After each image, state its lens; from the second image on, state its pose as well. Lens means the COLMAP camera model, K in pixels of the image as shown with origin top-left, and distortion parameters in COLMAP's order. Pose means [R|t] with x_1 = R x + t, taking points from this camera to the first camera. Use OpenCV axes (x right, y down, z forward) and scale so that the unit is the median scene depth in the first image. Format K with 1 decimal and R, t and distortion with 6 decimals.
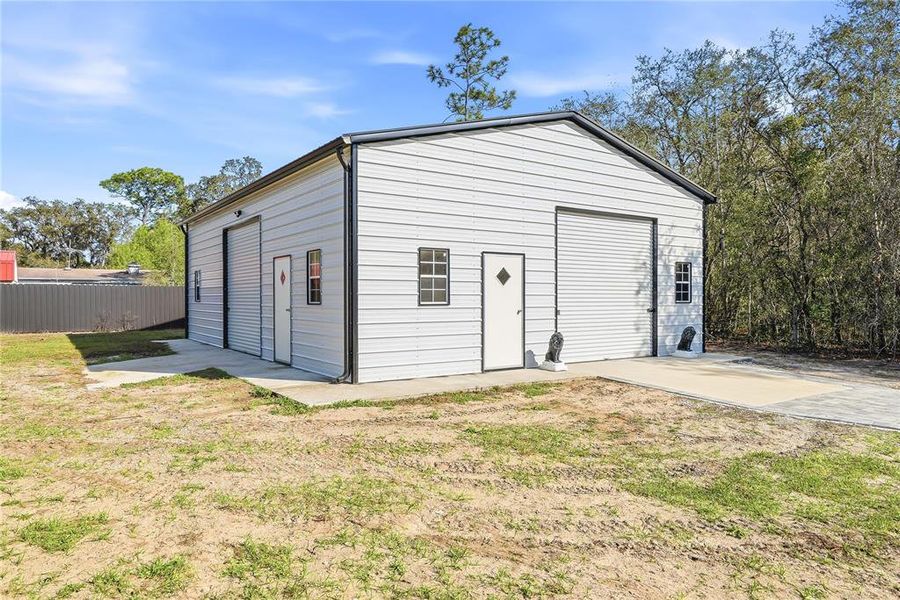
lens RADIAL K [[573.7, 0, 450.0], [0, 573.7, 300.0], [0, 0, 1]] dist [0.000618, 0.001197]
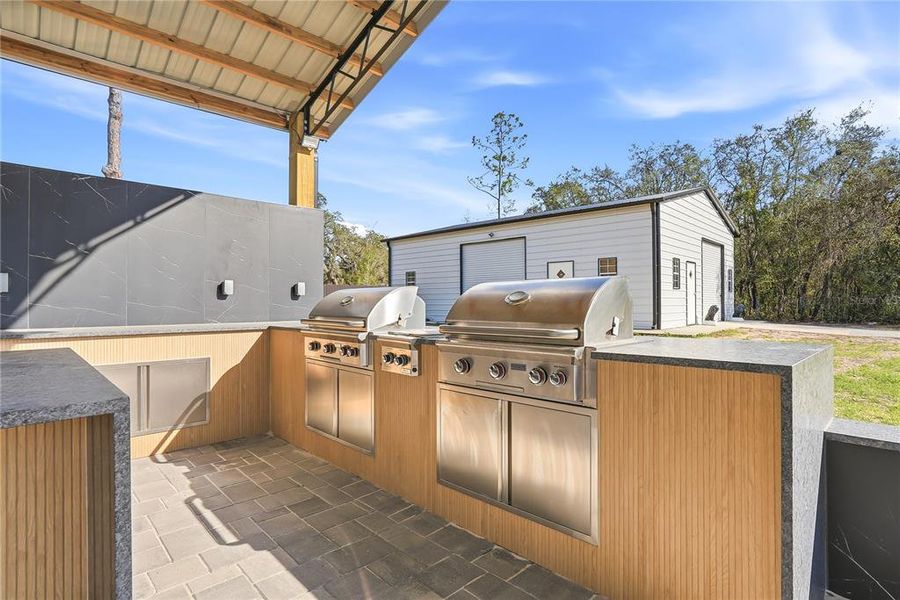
lens RADIAL K [[433.9, 0, 450.0], [0, 433.9, 300.0], [0, 0, 1]] dist [-0.027640, 0.000901]
pose [[0.982313, 0.001172, 0.187243, -0.752694], [-0.000162, 0.999985, -0.005412, 0.039226], [-0.187247, 0.005286, 0.982299, -0.170702]]
